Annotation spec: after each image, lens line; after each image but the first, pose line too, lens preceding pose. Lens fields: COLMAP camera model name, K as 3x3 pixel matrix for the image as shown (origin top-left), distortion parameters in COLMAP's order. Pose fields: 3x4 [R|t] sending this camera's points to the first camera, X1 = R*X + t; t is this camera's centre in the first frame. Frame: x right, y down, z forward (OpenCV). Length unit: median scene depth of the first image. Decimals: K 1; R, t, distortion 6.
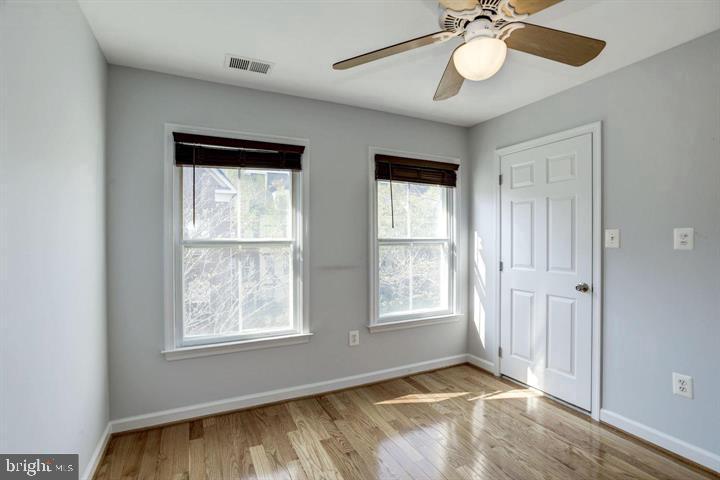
lens RADIAL K [[345.4, 0, 364.6], [0, 345.4, 237.8], [0, 0, 1]] dist [-0.035307, 0.013390]
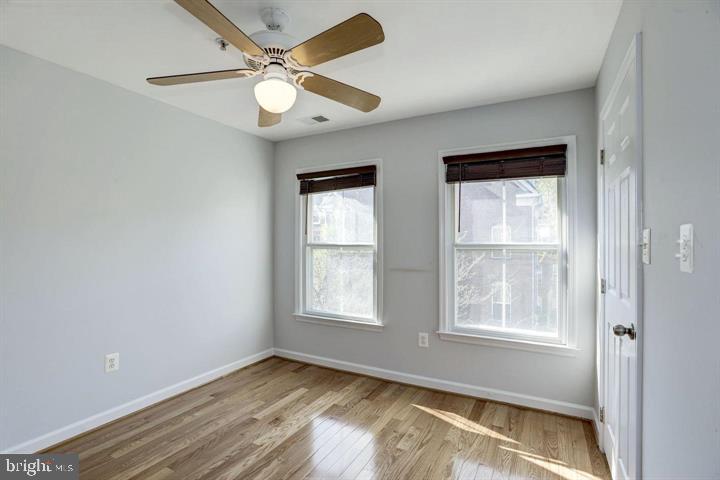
lens RADIAL K [[345.4, 0, 364.3], [0, 345.4, 238.0], [0, 0, 1]] dist [-0.035307, 0.013390]
pose [[0.587362, -0.004962, -0.809309, 0.758564], [-0.004742, 0.999943, -0.009572, -0.002921], [0.809310, 0.009460, 0.587305, 0.271812]]
